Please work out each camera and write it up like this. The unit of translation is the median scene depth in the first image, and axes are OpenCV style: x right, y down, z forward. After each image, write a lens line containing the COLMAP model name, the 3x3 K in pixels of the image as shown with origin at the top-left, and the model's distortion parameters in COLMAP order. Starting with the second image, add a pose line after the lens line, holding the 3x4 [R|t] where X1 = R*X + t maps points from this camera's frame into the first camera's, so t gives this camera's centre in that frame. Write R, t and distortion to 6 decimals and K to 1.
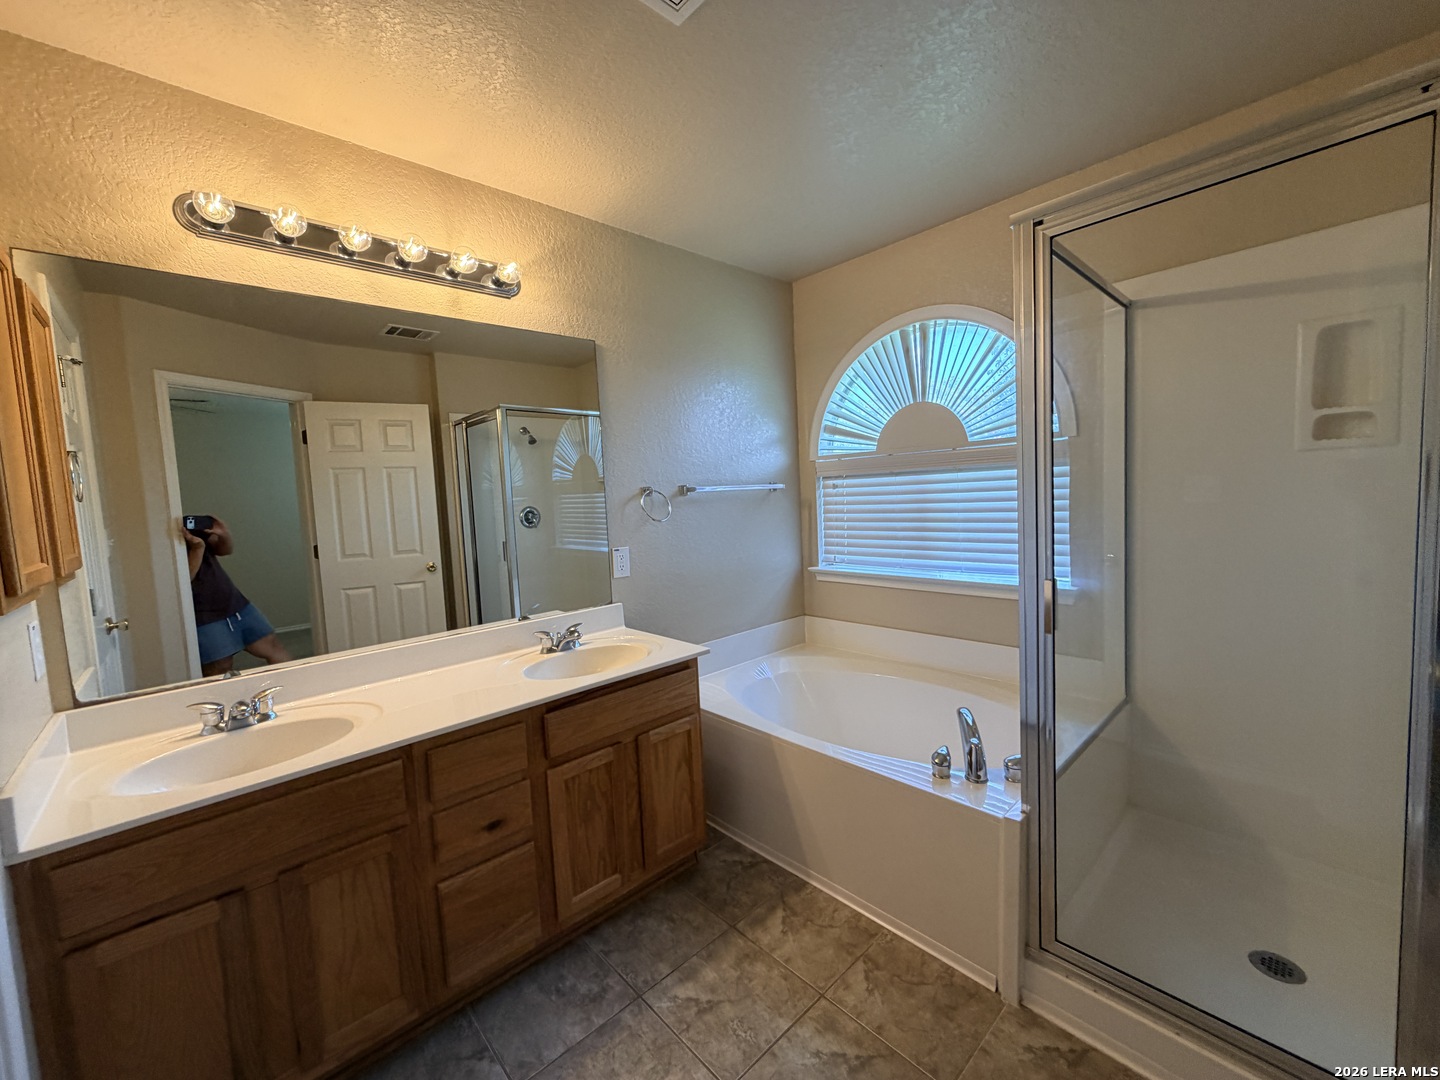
lens RADIAL K [[576.6, 0, 721.4], [0, 576.6, 536.9], [0, 0, 1]] dist [-0.003471, 0.001349]
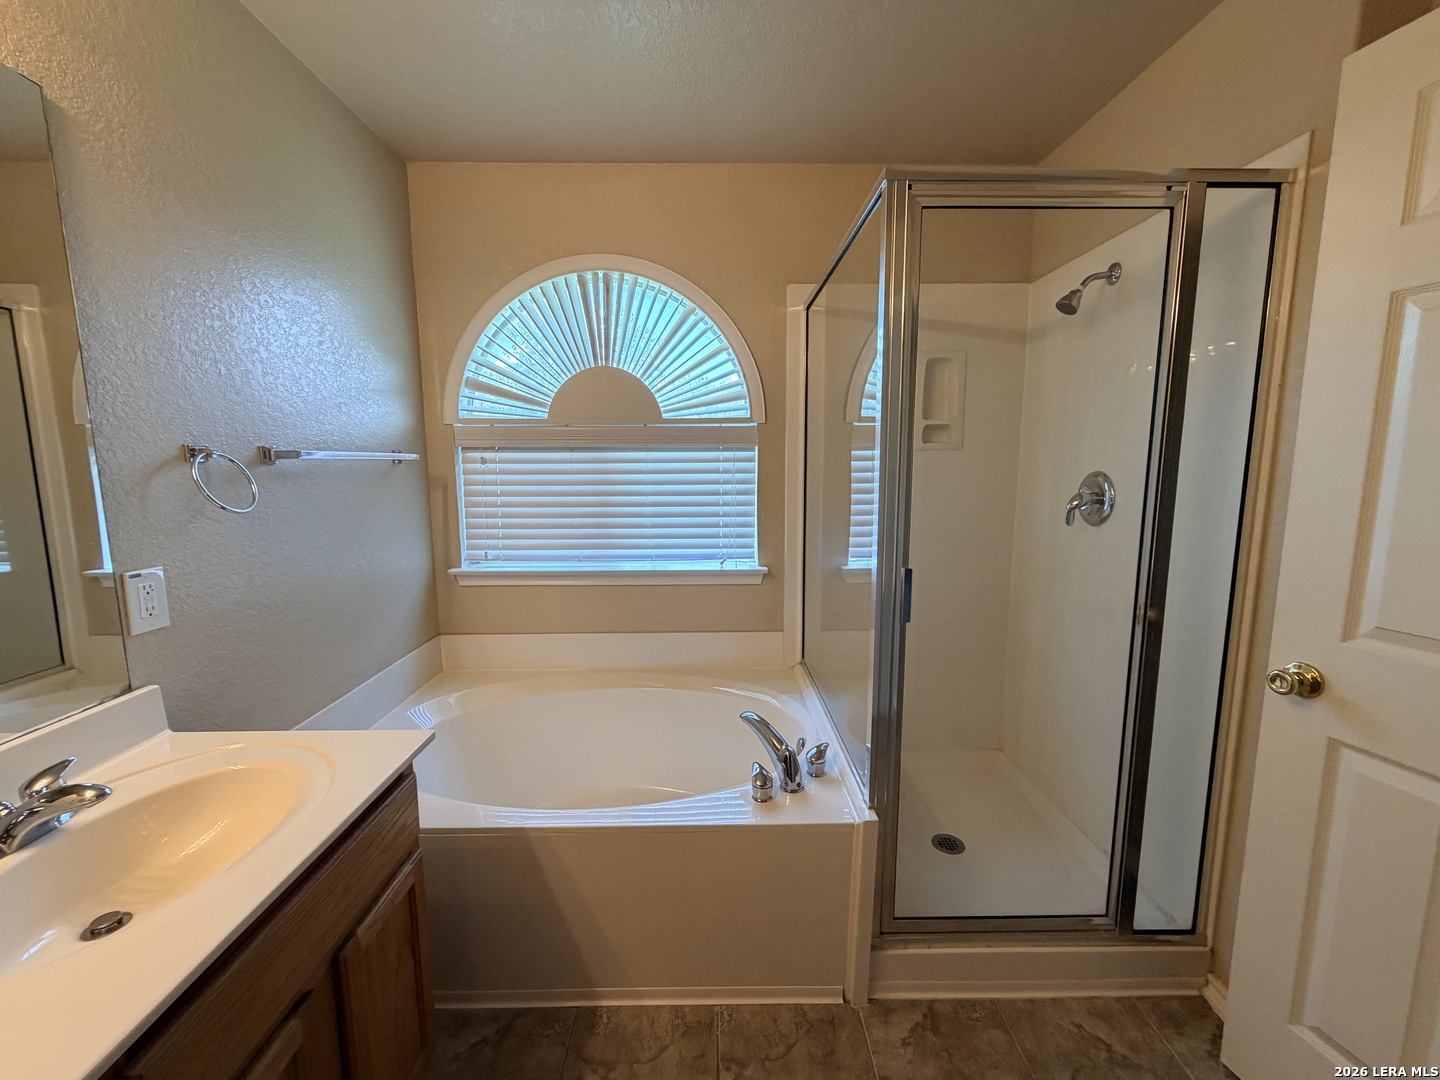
lens RADIAL K [[576.6, 0, 720.3], [0, 576.6, 537.0], [0, 0, 1]] dist [-0.003471, 0.001349]
pose [[0.669894, -0.050902, 0.740709, -0.183441], [0.026554, 0.998651, 0.044613, -0.014596], [-0.741981, -0.010217, 0.670343, 0.293188]]
